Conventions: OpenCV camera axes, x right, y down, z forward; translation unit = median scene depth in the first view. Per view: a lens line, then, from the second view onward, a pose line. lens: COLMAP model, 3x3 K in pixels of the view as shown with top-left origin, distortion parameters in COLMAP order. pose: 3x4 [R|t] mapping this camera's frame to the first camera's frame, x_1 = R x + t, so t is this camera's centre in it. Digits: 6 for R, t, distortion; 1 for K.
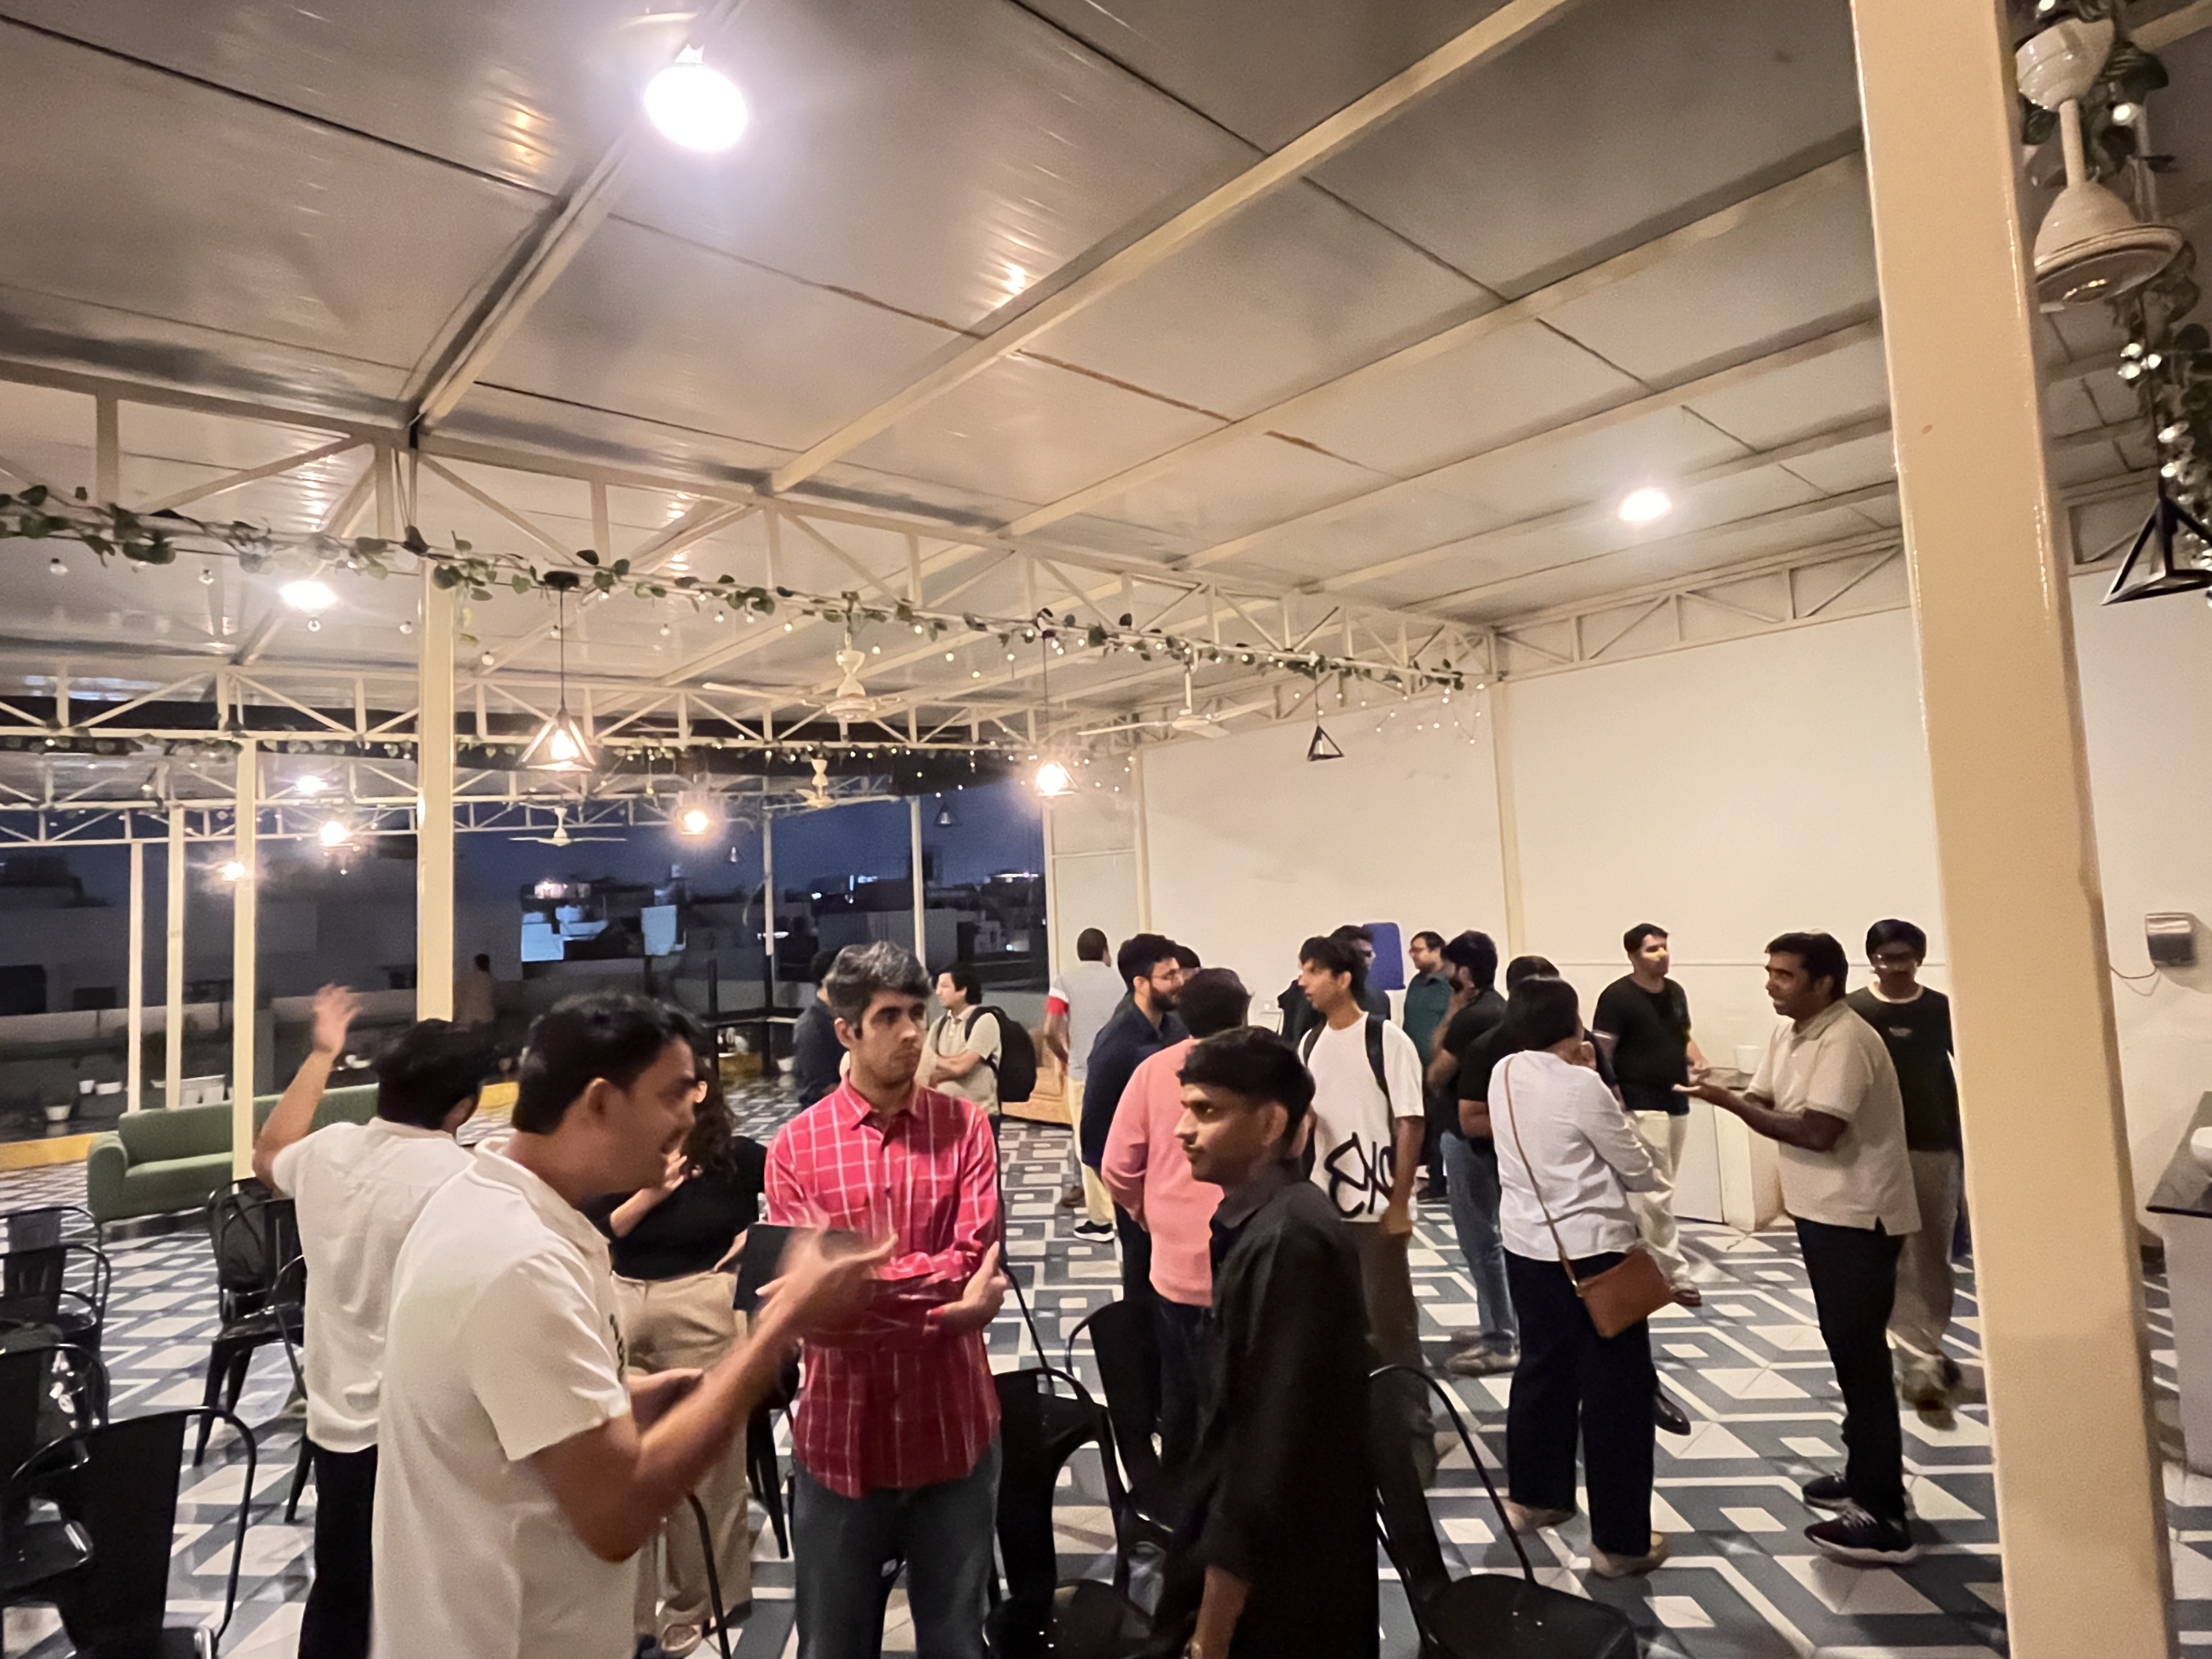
lens RADIAL K [[1161.9, 0, 1095.9], [0, 1161.9, 811.3], [0, 0, 1]] dist [0.004512, -0.000804]
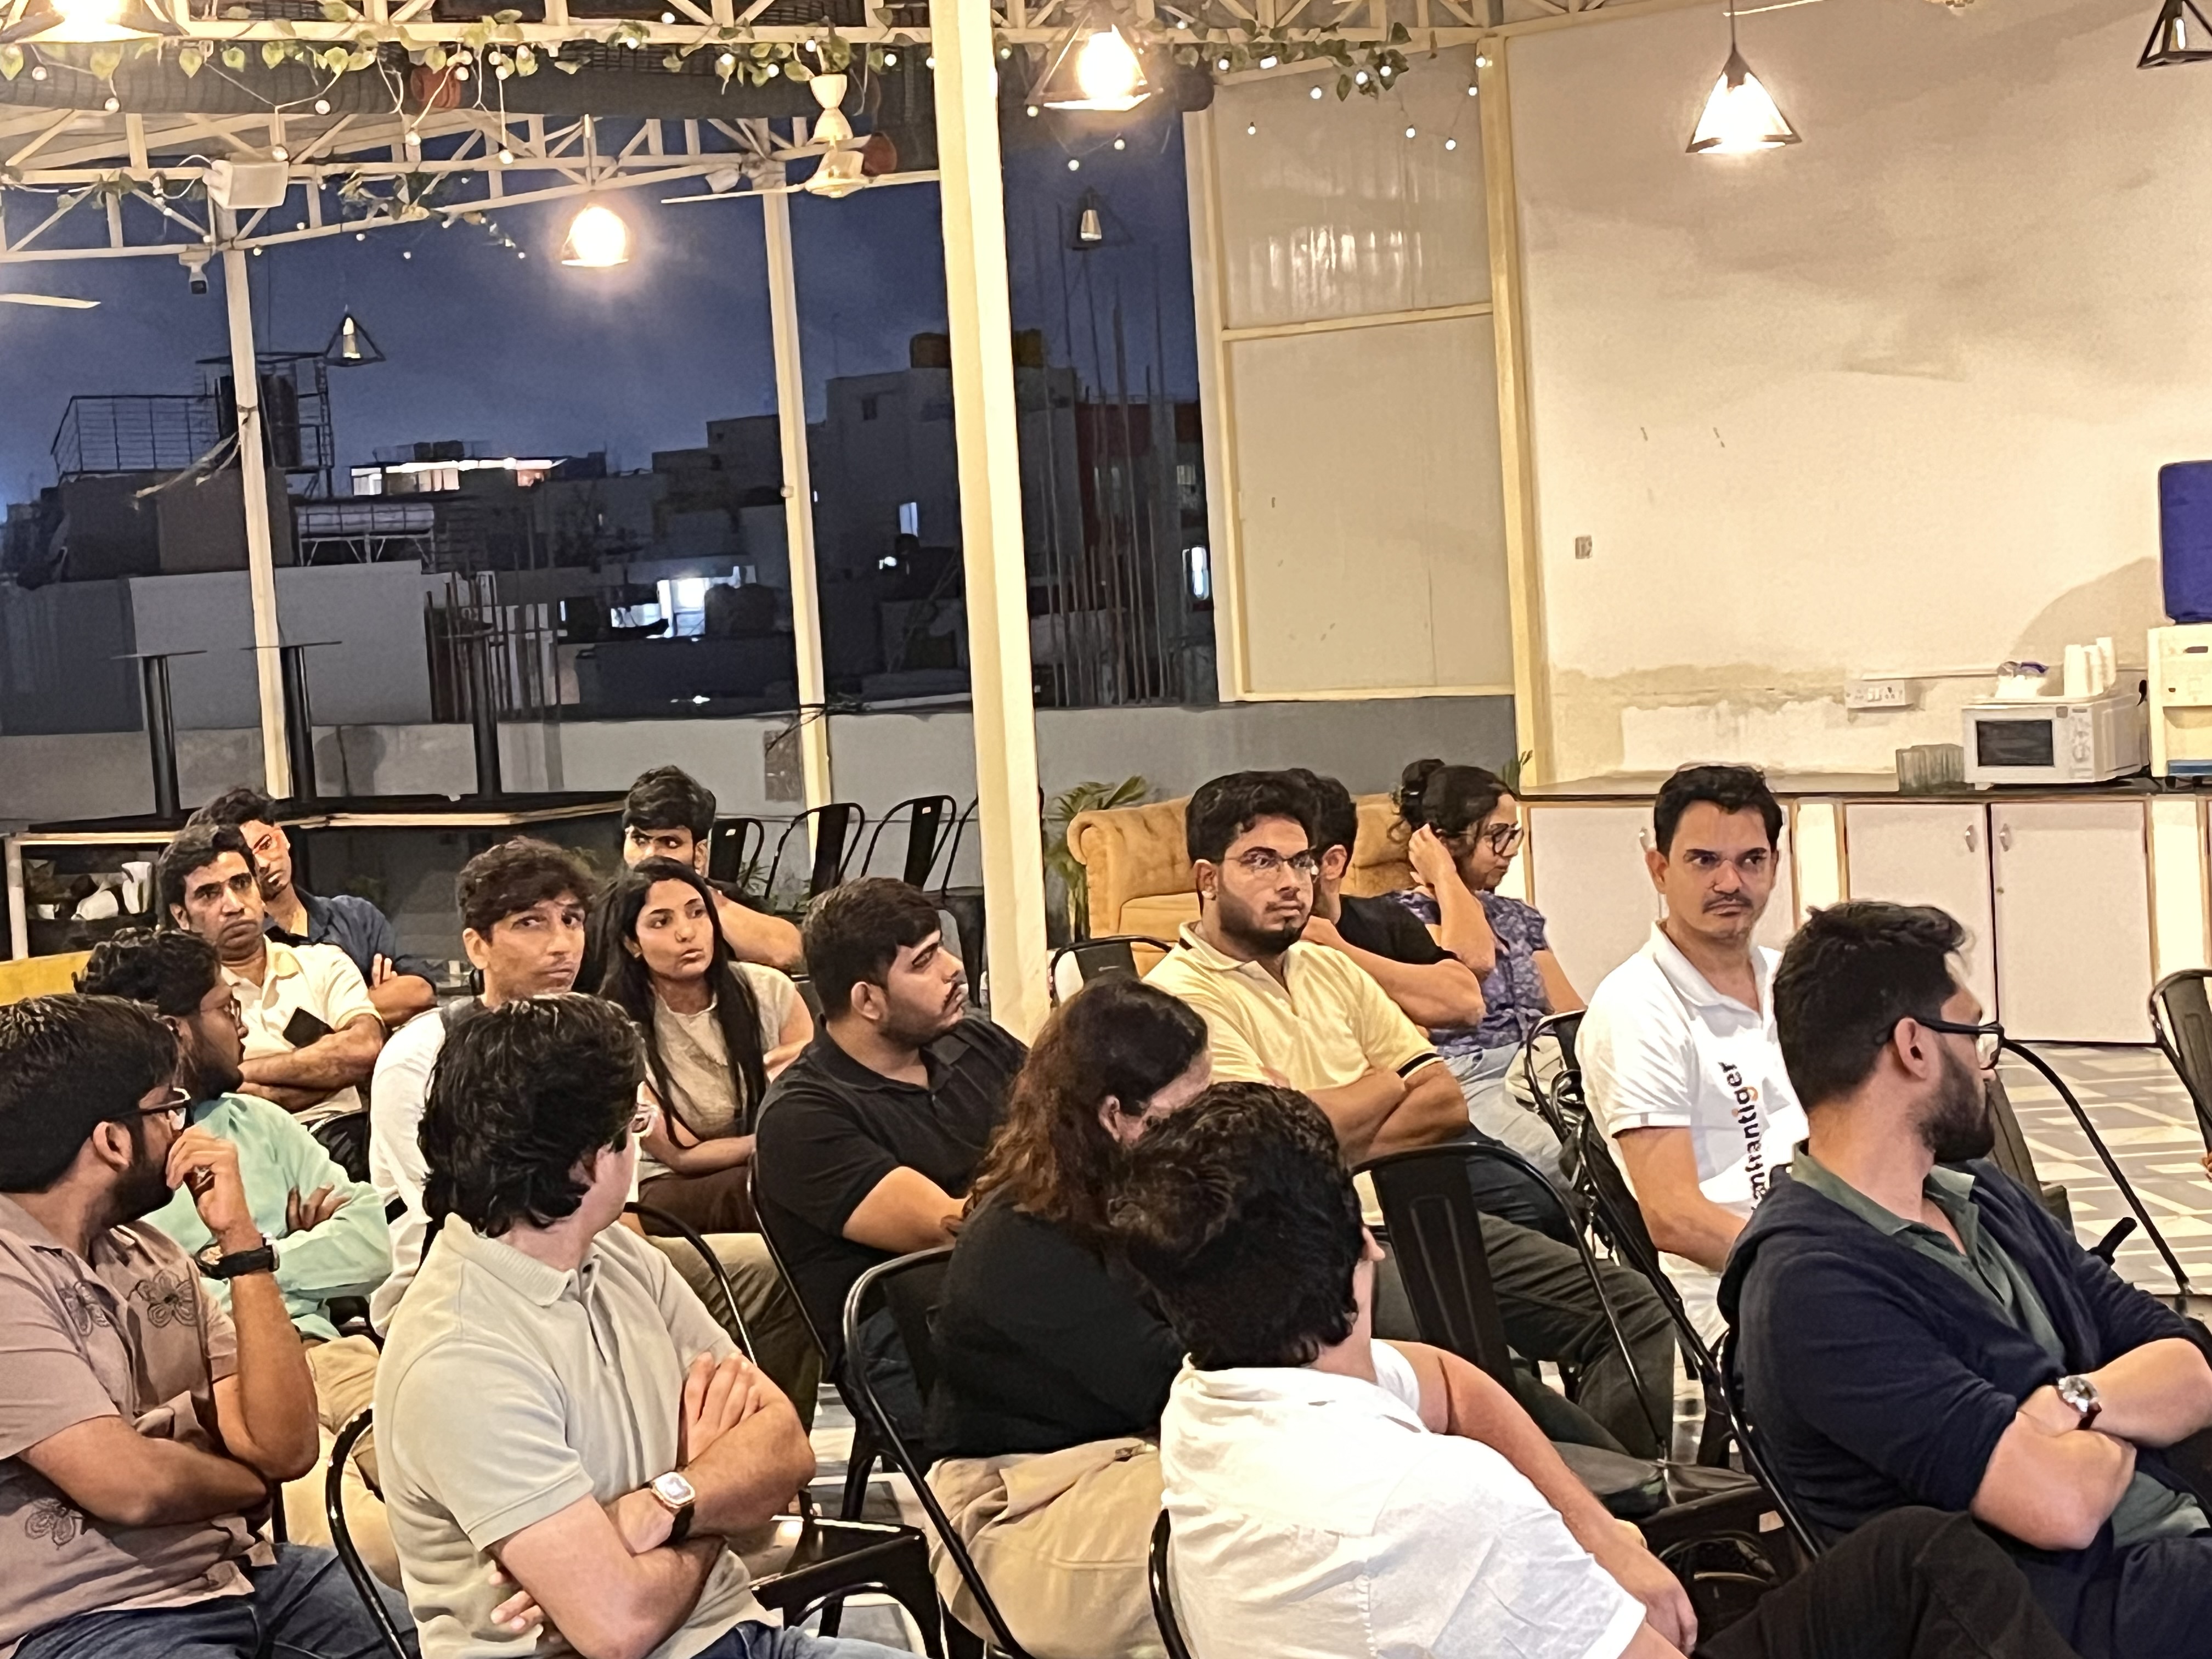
lens RADIAL K [[3971.4, 0, 1119.1], [0, 3971.4, 827.1], [0, 0, 1]] dist [0.077247, 0.000000]
pose [[0.995764, -0.024708, 0.088569, -0.294765], [0.011432, 0.989015, 0.147373, 0.011458], [-0.091238, -0.145736, 0.985107, -0.424266]]
